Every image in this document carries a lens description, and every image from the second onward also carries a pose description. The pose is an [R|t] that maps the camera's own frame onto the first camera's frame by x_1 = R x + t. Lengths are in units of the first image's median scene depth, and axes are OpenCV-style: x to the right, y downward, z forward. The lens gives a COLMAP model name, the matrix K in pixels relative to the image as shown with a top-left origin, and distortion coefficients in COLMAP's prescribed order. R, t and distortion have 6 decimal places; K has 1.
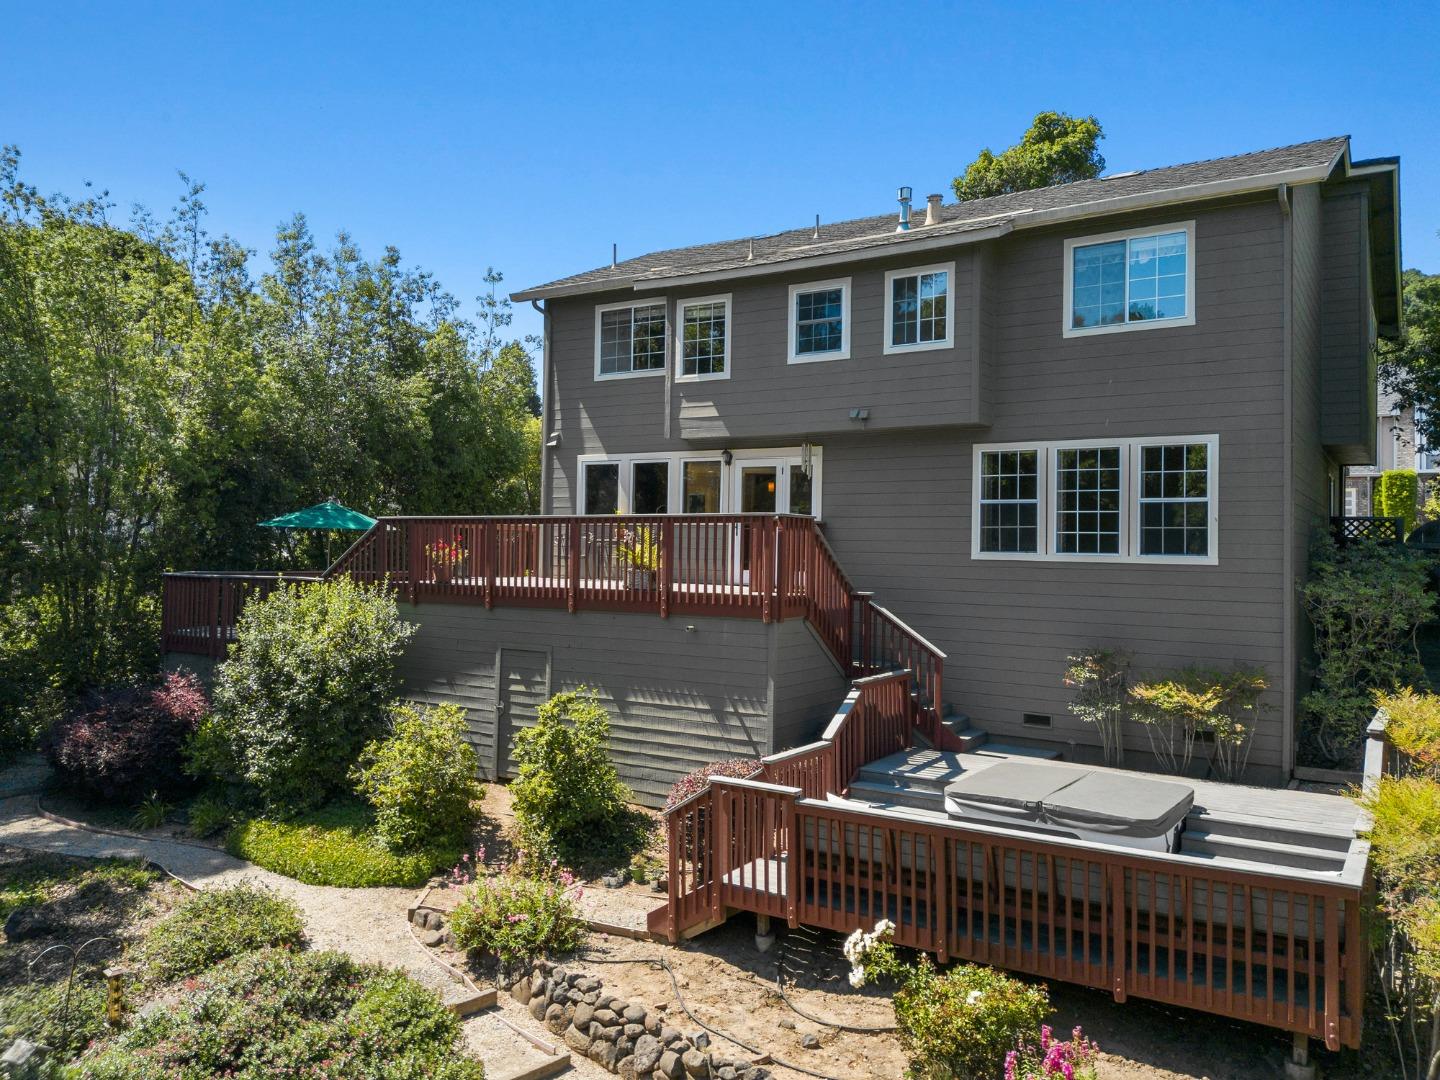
lens RADIAL K [[1090.2, 0, 724.7], [0, 1090.2, 530.8], [0, 0, 1]] dist [0.104228, -0.148640]
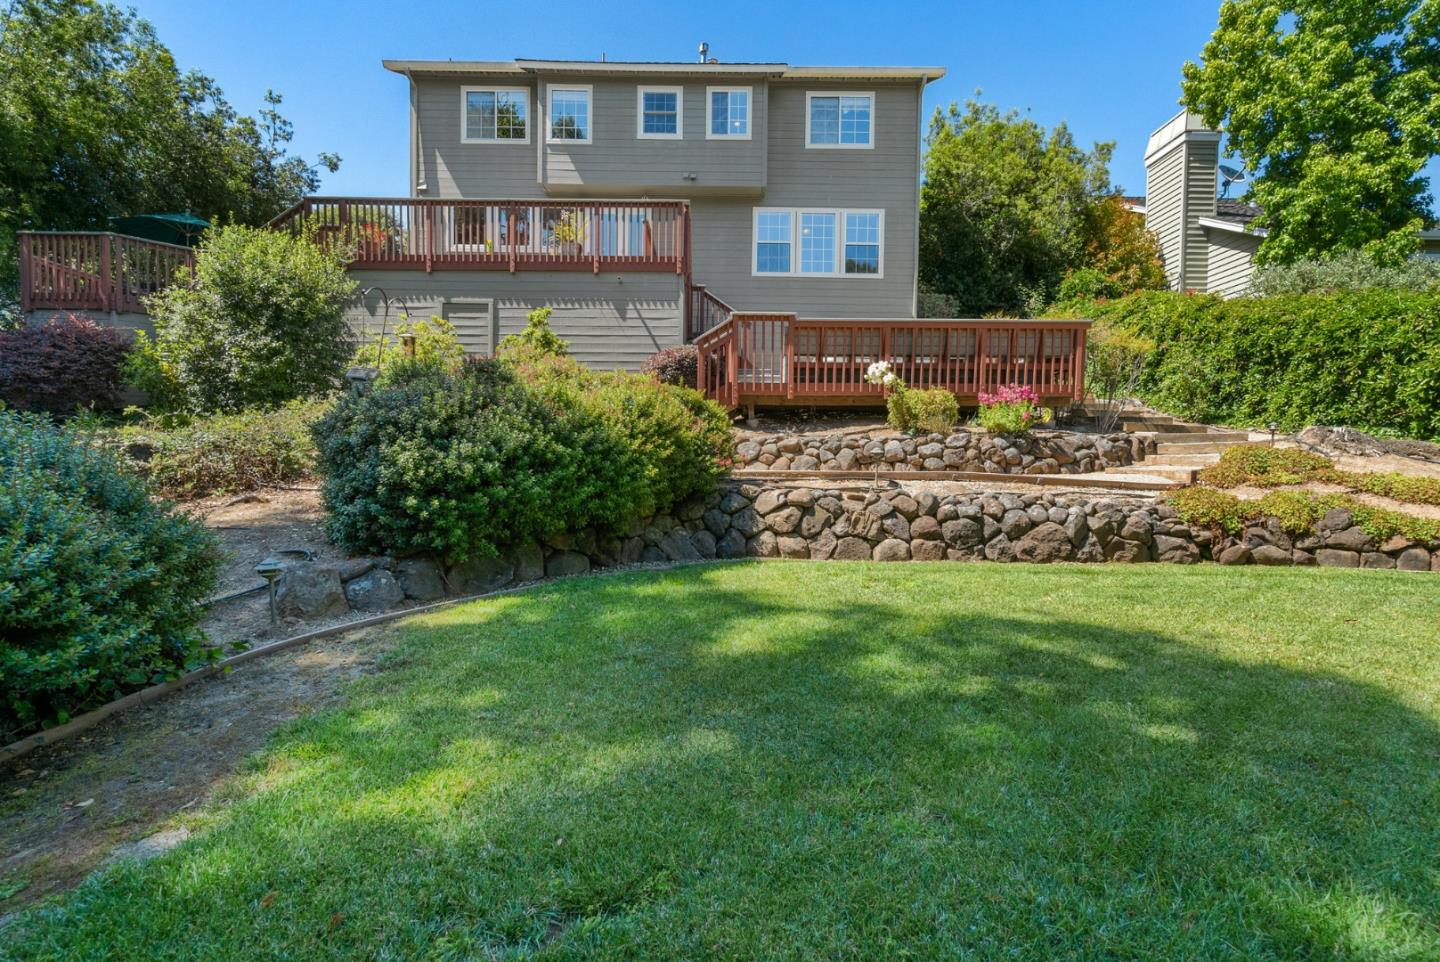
lens RADIAL K [[656.5, 0, 720.0], [0, 656.5, 481.0], [0, 0, 1]] dist [-0.004199, 0.001048]
pose [[0.840006, -0.023922, 0.542050, -0.369632], [-0.008808, 0.998295, 0.057708, 0.282502], [-0.542506, -0.053250, 0.838362, 0.162282]]
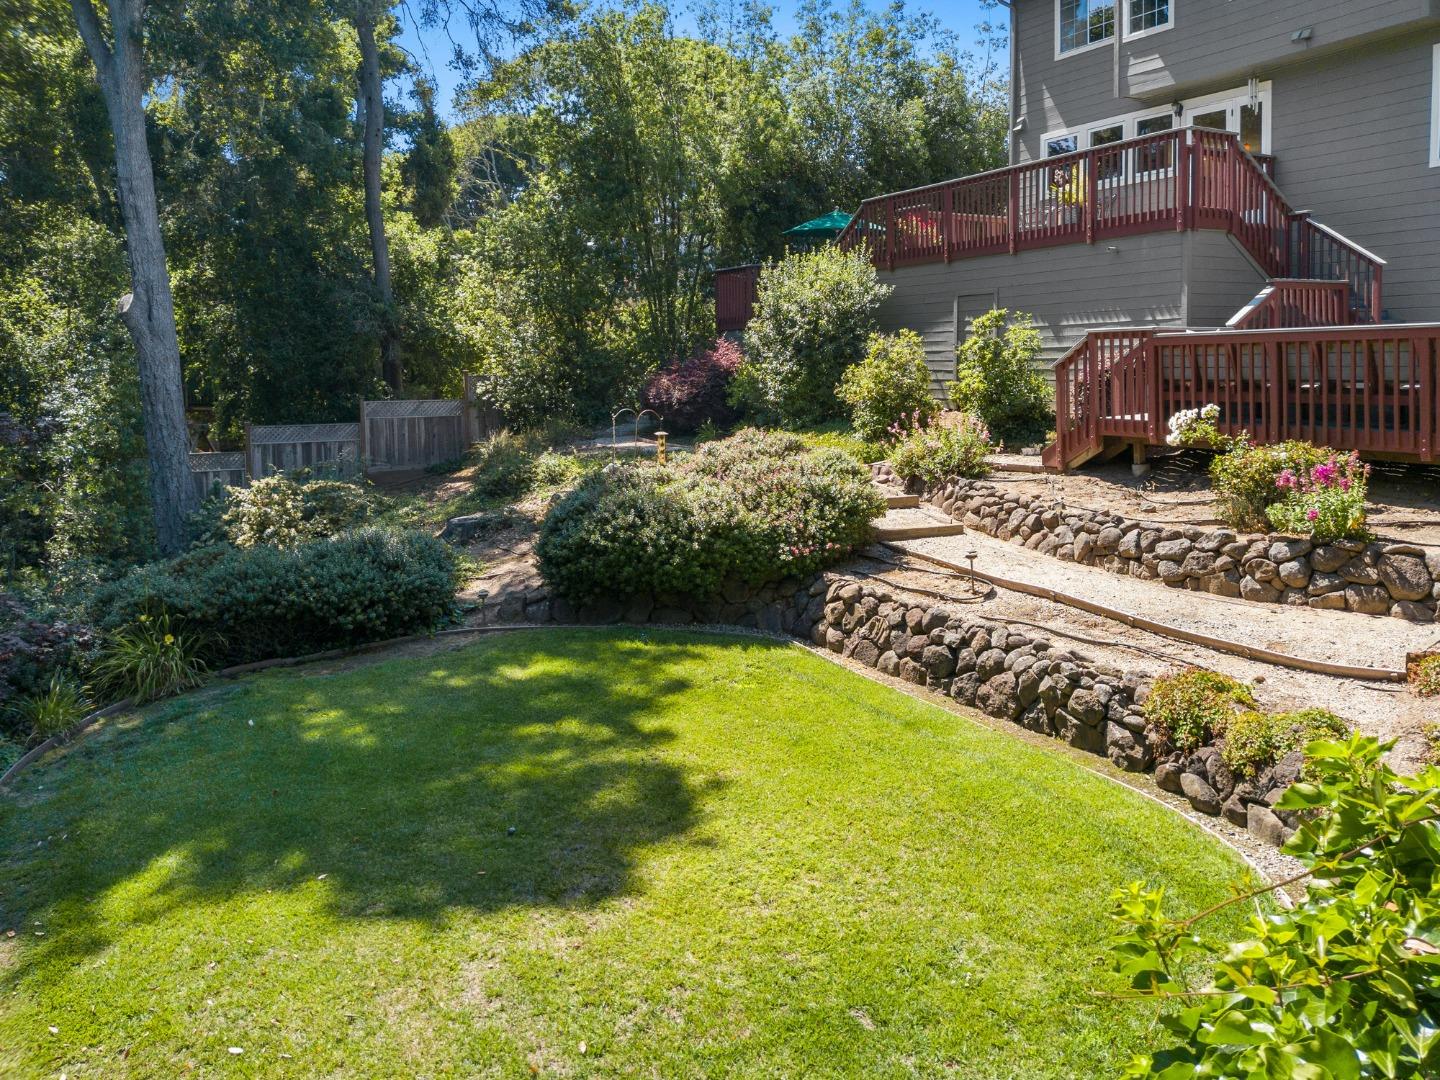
lens RADIAL K [[1113.4, 0, 740.9], [0, 1113.4, 425.2], [0, 0, 1]] dist [0.102859, -0.189660]
pose [[0.884774, 0.000956, -0.466019, 0.152750], [0.036808, 0.996730, 0.071929, 0.157153], [0.464564, -0.080794, 0.881846, -0.173530]]
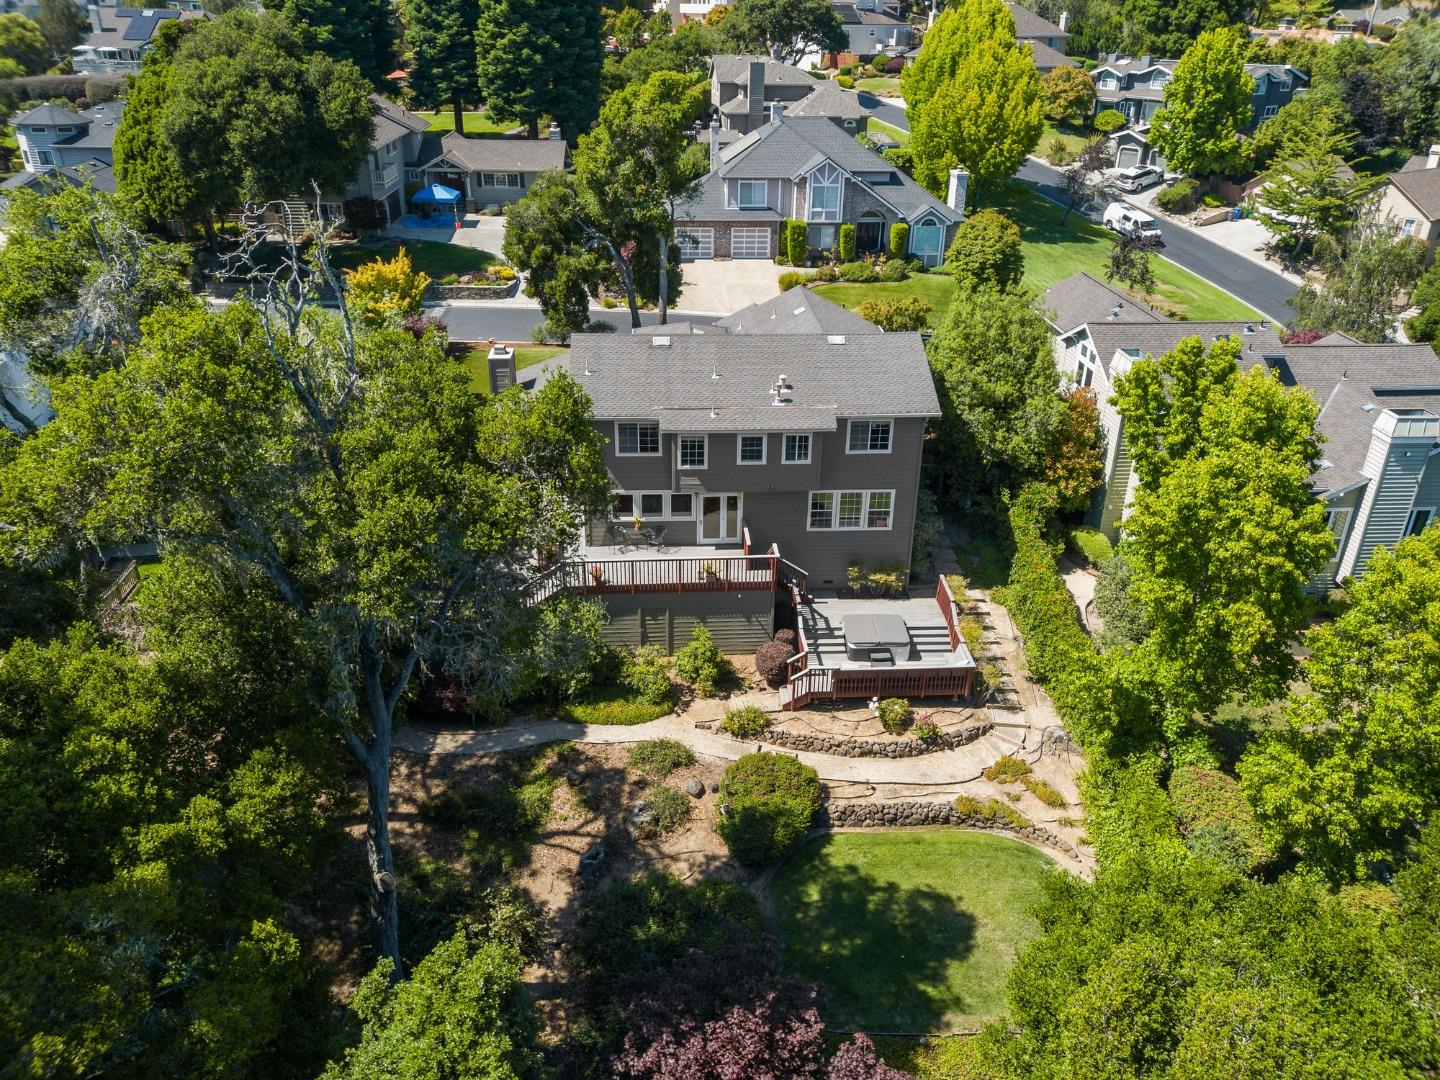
lens RADIAL K [[978.7, 0, 720.0], [0, 978.7, 540.0], [0, 0, 1]] dist [0.007080, -0.091462]
pose [[0.815266, -0.258521, 0.518178, -1.151258], [-0.005828, 0.891111, 0.453748, -1.007142], [-0.579057, -0.372945, 0.724986, -0.573766]]
